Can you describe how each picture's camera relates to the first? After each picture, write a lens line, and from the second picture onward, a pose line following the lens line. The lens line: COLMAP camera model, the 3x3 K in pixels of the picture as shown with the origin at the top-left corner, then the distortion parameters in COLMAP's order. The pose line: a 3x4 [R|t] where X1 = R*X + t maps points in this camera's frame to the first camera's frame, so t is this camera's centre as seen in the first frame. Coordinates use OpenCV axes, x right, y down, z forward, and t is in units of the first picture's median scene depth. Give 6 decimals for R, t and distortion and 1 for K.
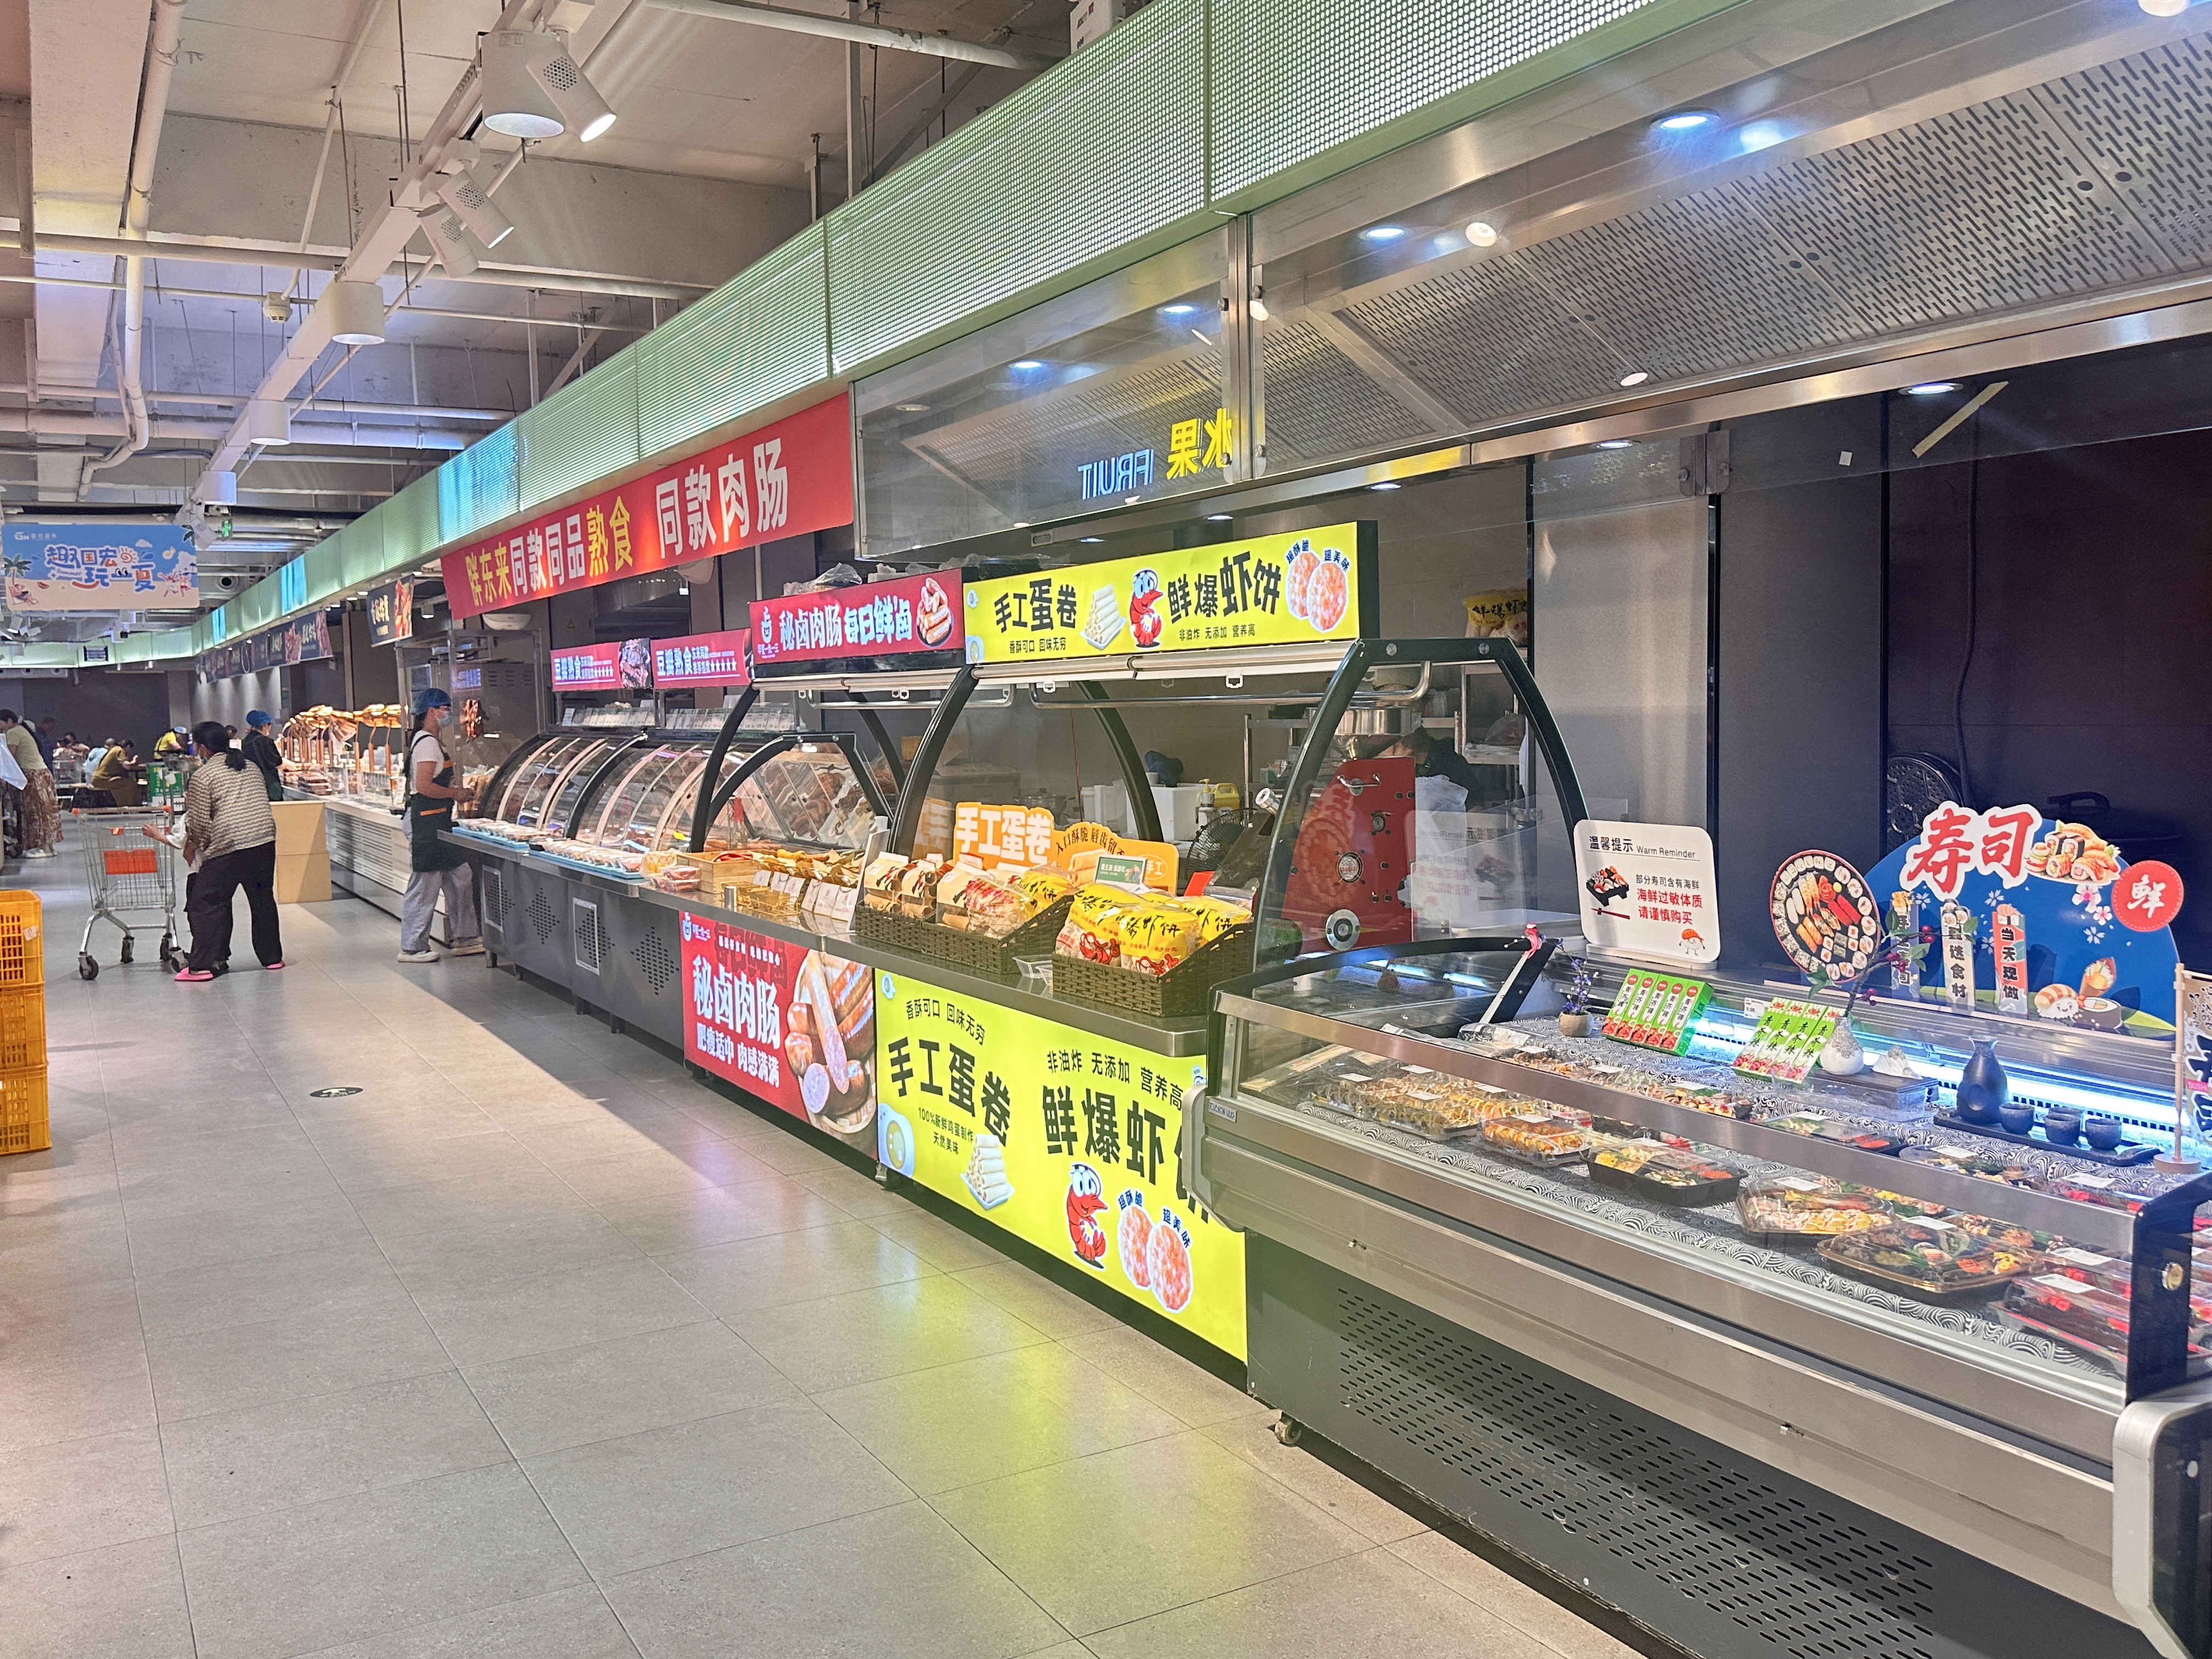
lens RADIAL K [[1868.2, 0, 1107.4], [0, 1868.2, 824.8], [0, 0, 1]] dist [0.006091, 0.003523]
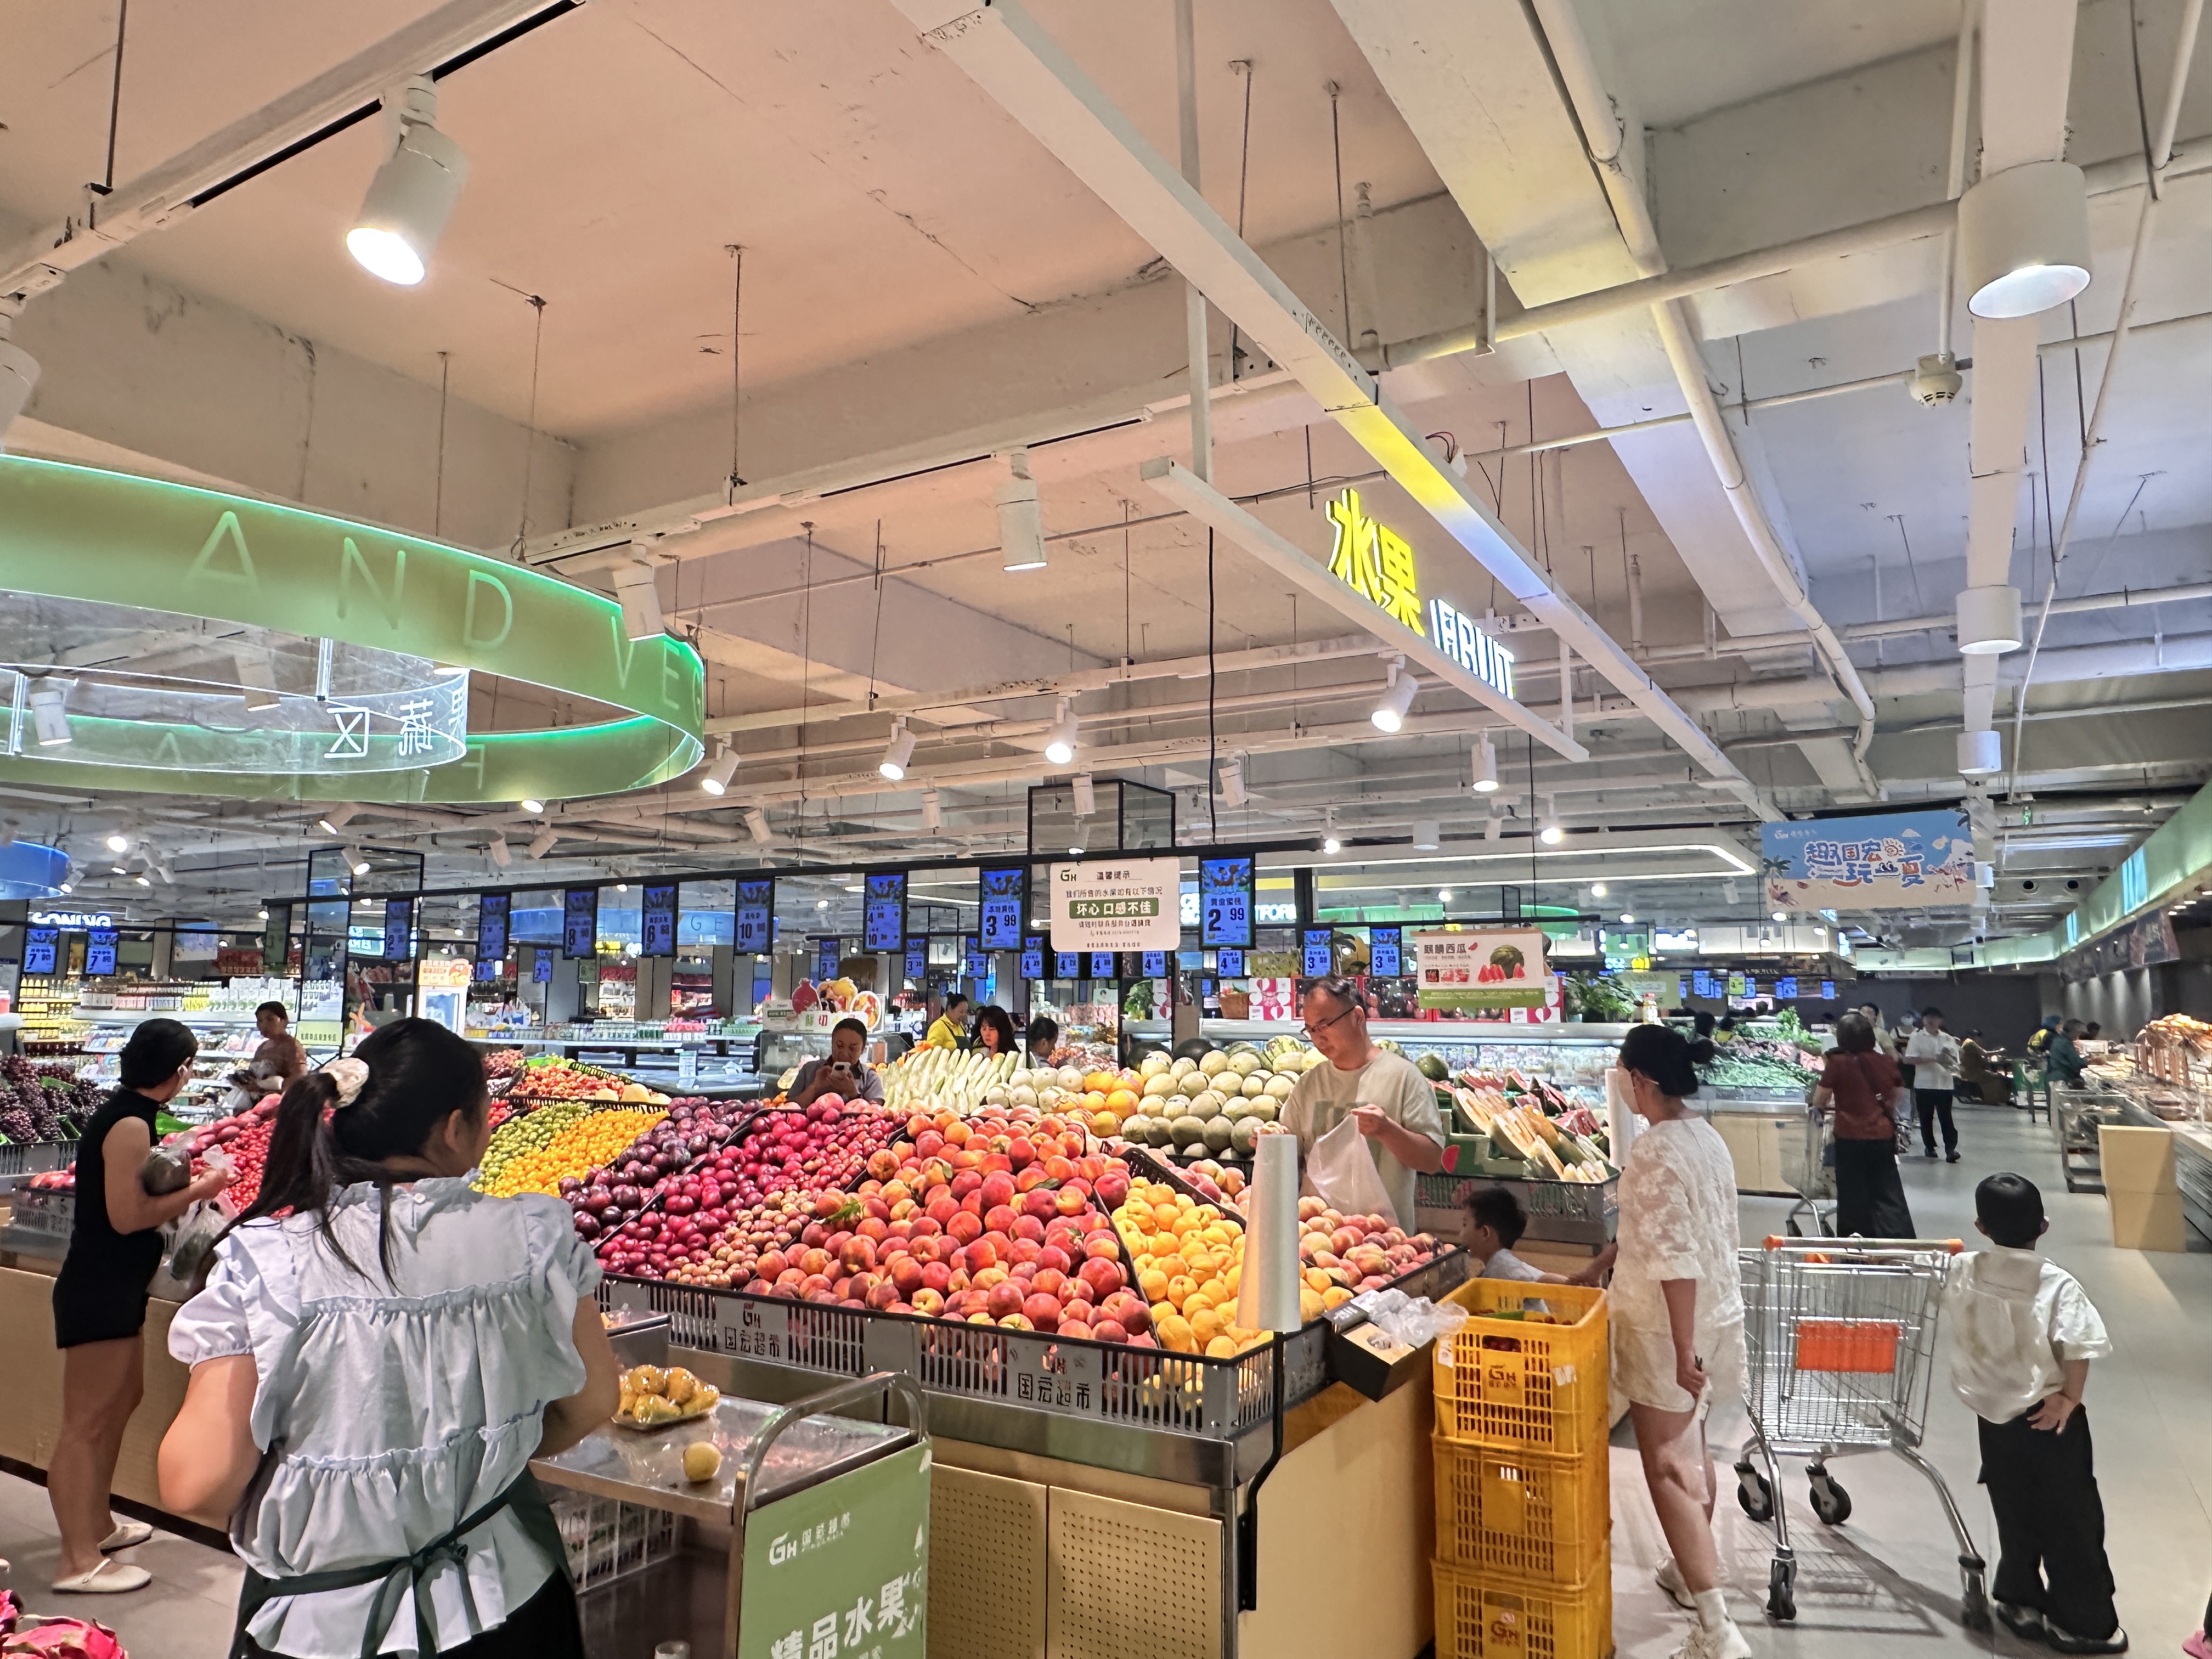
lens RADIAL K [[1449.4, 0, 1109.8], [0, 1449.4, 822.9], [0, 0, 1]] dist [-0.008217, -0.001379]
pose [[0.497094, -0.084039, -0.863617, -0.078534], [-0.075665, 0.987309, -0.139628, -0.021656], [0.864391, 0.134754, 0.484427, 0.238273]]
